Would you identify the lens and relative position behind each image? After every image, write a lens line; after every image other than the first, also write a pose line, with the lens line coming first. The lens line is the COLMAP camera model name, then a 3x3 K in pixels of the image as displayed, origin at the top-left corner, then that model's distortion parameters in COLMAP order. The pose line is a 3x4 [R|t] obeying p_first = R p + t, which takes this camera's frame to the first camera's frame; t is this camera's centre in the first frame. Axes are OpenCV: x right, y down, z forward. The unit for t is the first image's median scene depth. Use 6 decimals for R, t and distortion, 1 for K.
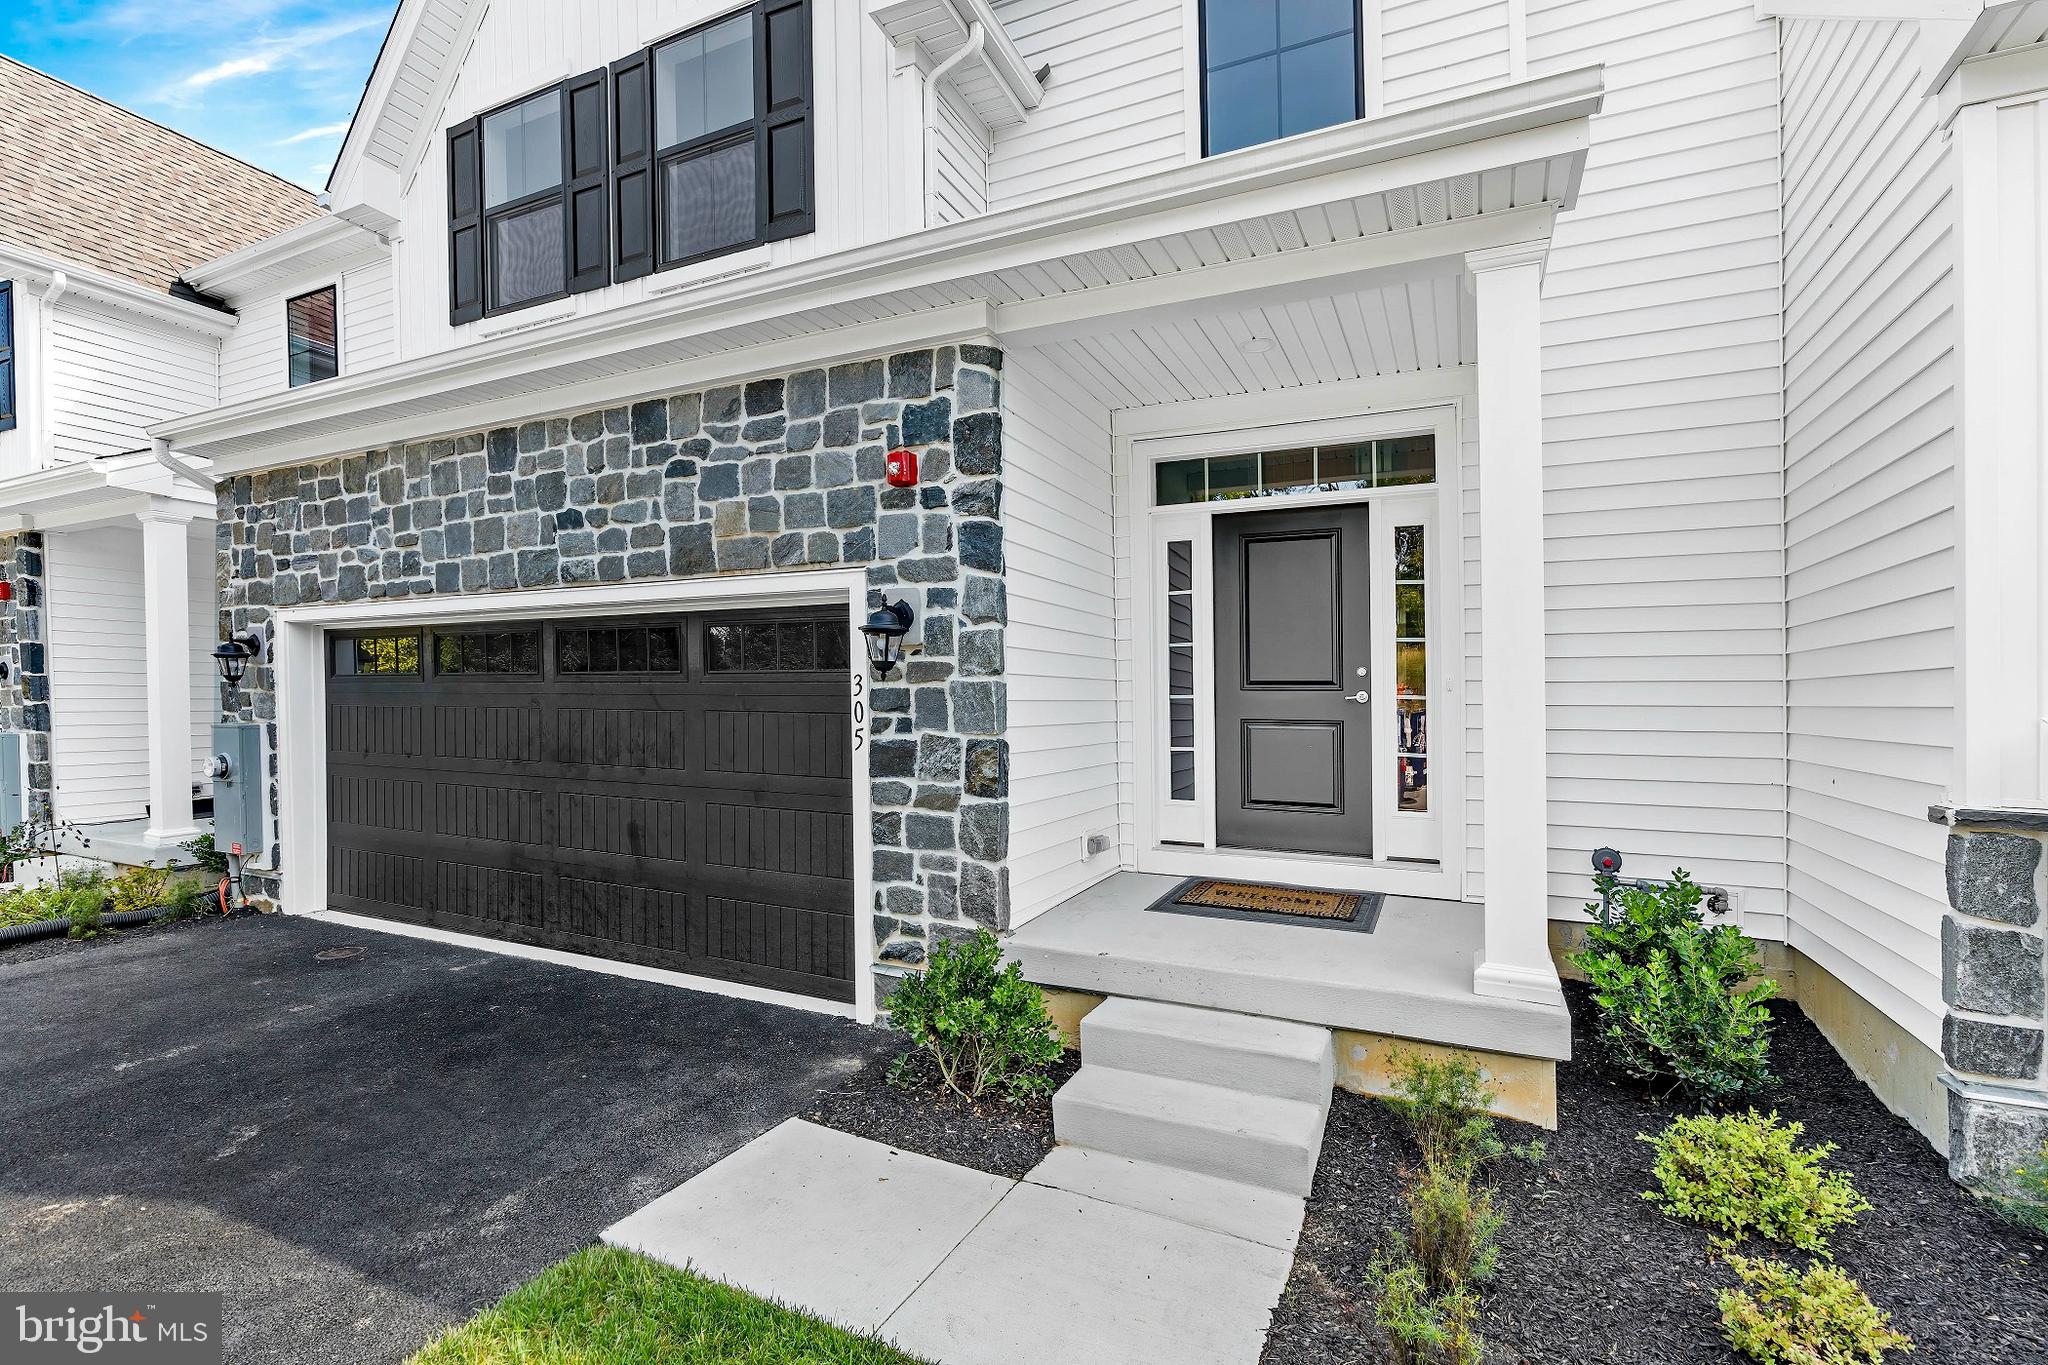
lens RADIAL K [[926.6, 0, 1013.9], [0, 926.6, 691.4], [0, 0, 1]] dist [-0.002728, -0.000071]
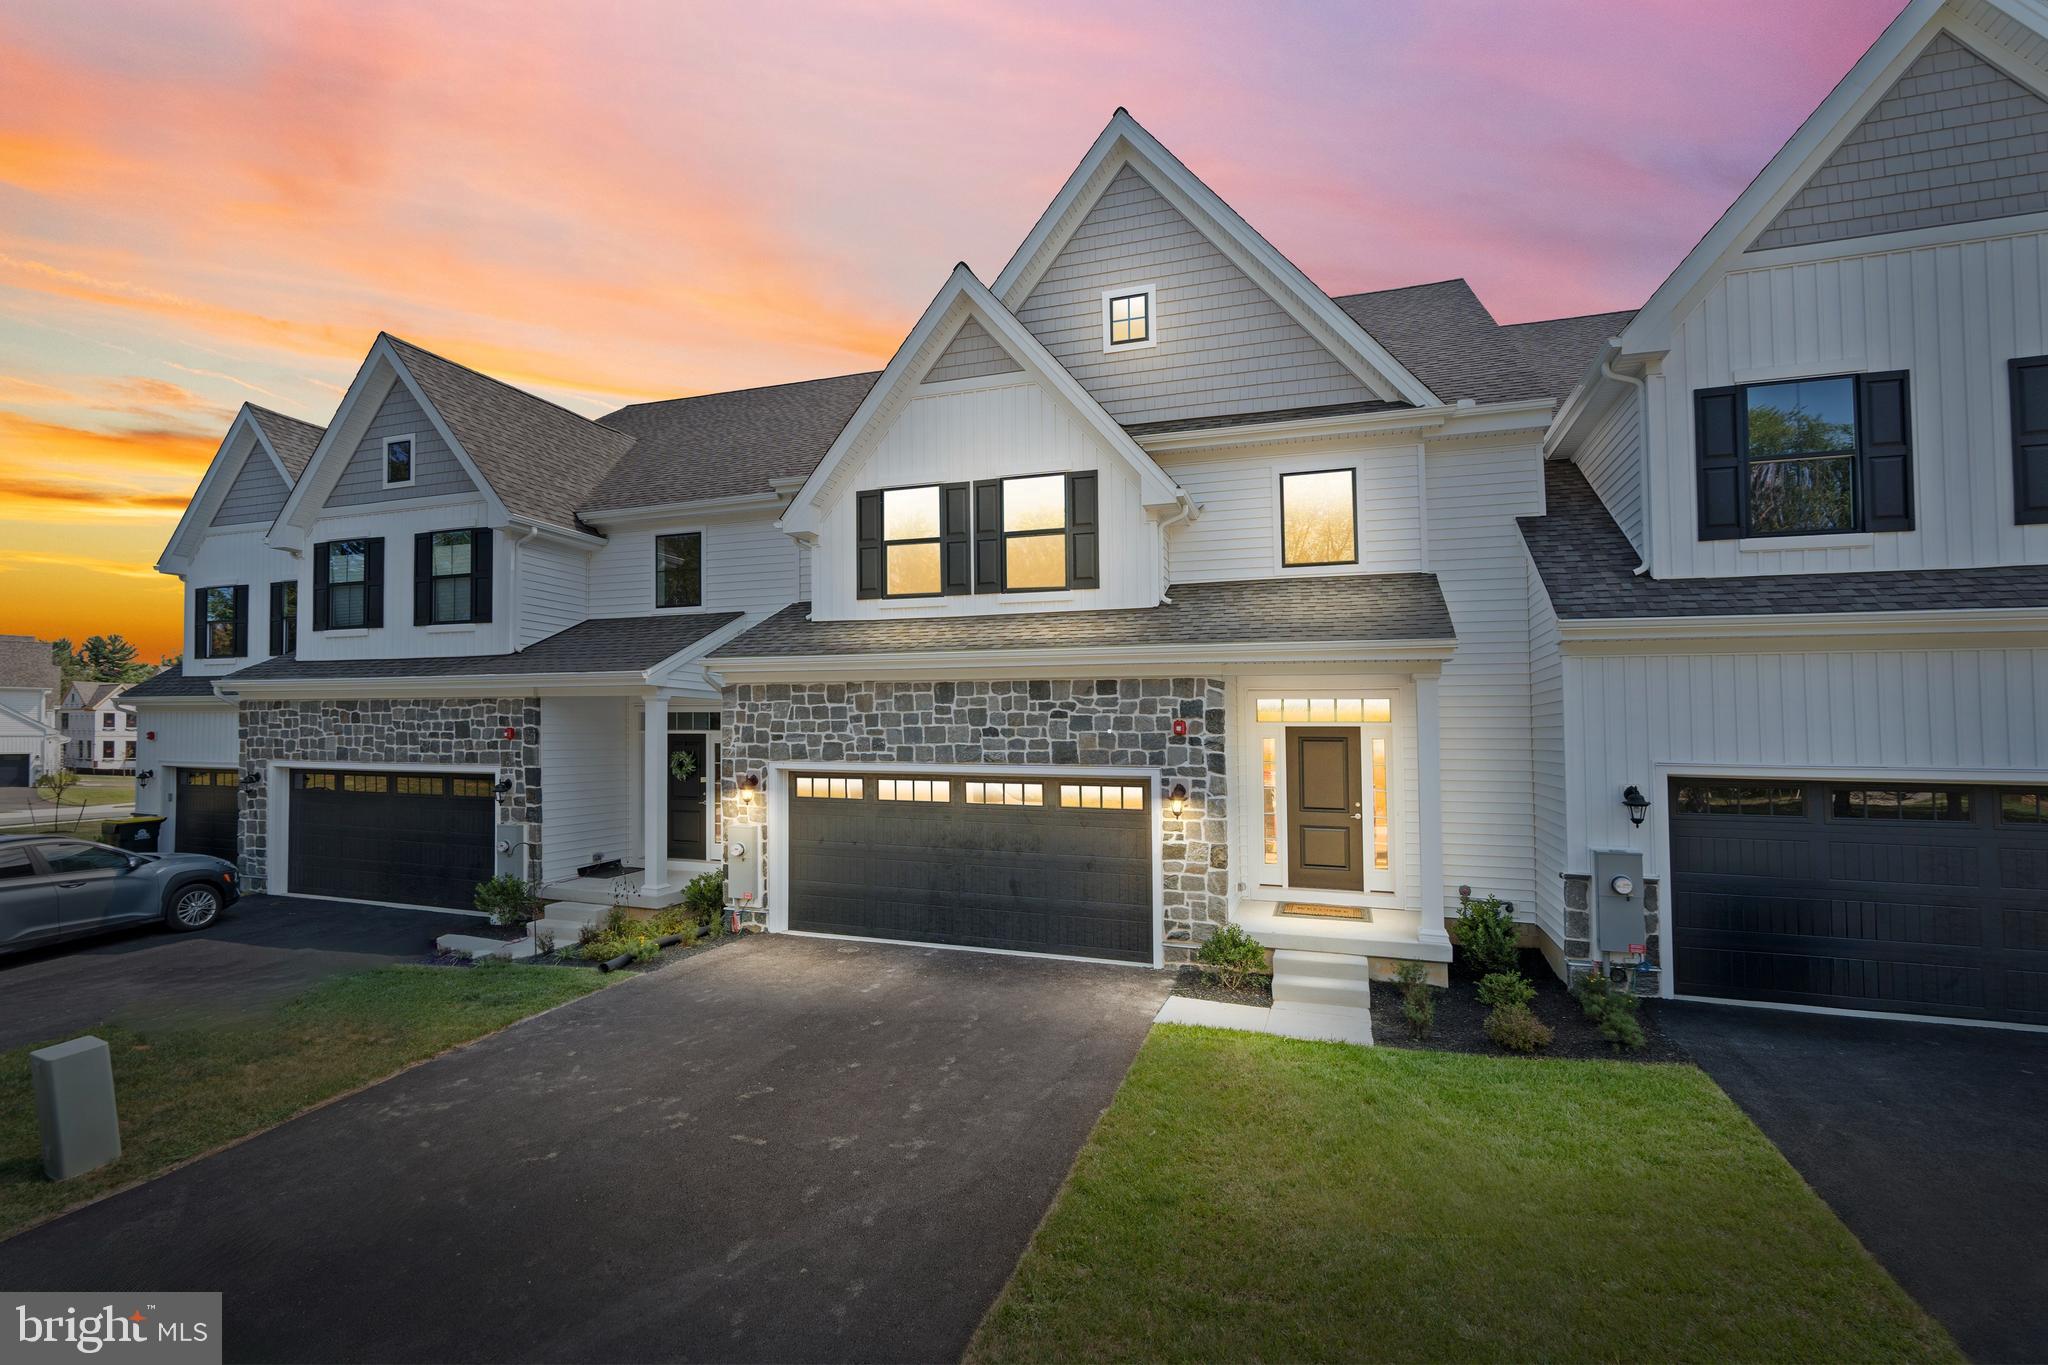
lens RADIAL K [[926.6, 0, 1013.9], [0, 926.6, 691.4], [0, 0, 1]] dist [-0.002728, -0.000071]
pose [[0.993730, 0.007870, 0.111525, -0.744342], [-0.004027, 0.999392, -0.034645, -0.231517], [-0.111730, 0.033978, 0.993158, -1.194228]]
